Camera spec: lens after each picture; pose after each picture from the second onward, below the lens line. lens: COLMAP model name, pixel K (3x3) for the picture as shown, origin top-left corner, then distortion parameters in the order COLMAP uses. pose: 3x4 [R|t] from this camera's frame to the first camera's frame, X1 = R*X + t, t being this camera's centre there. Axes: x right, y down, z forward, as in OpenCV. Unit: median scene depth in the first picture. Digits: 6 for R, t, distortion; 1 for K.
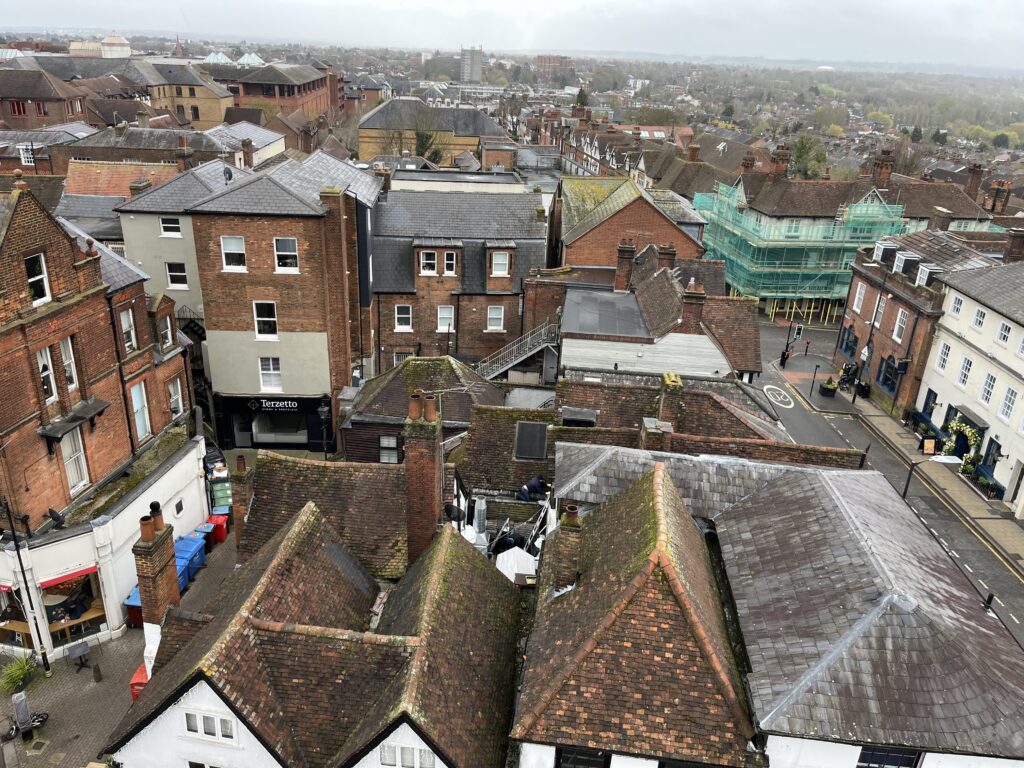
lens RADIAL K [[774.8, 0, 494.8], [0, 774.8, 375.4], [0, 0, 1]] dist [0.070781, -0.097741]
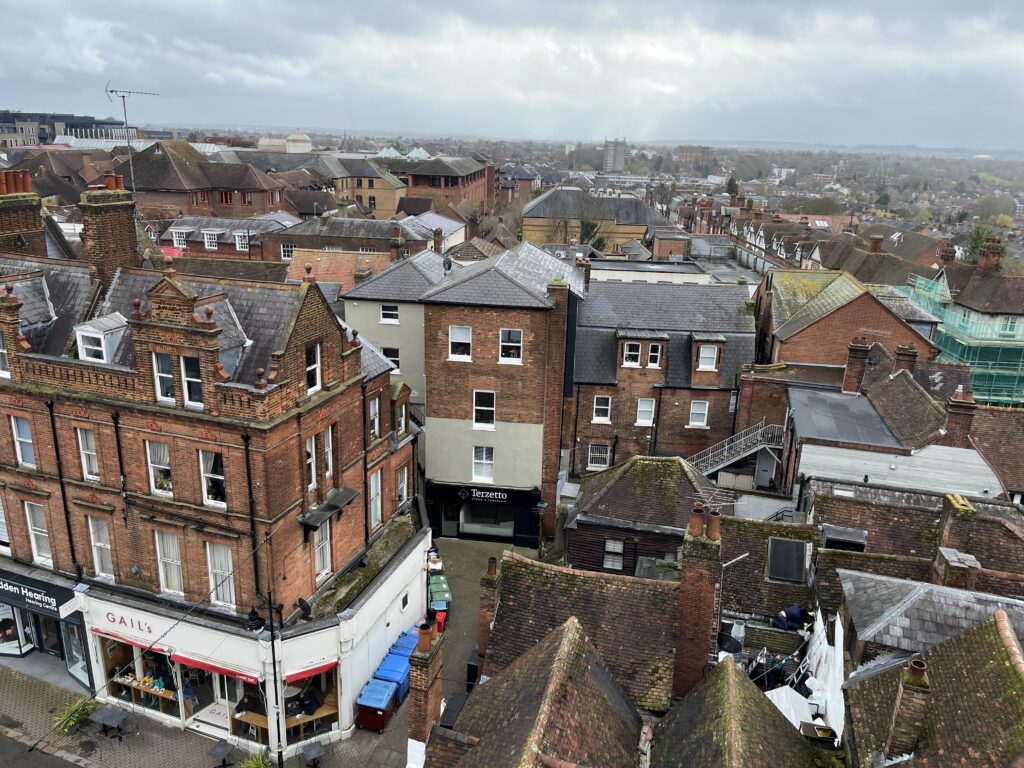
lens RADIAL K [[774.8, 0, 505.5], [0, 774.8, 376.8], [0, 0, 1]] dist [0.070781, -0.097741]
pose [[0.987367, 0.037809, -0.153872, -0.117662], [-0.053266, 0.993799, -0.097605, -0.017494], [0.149227, 0.104568, 0.983258, 0.027583]]
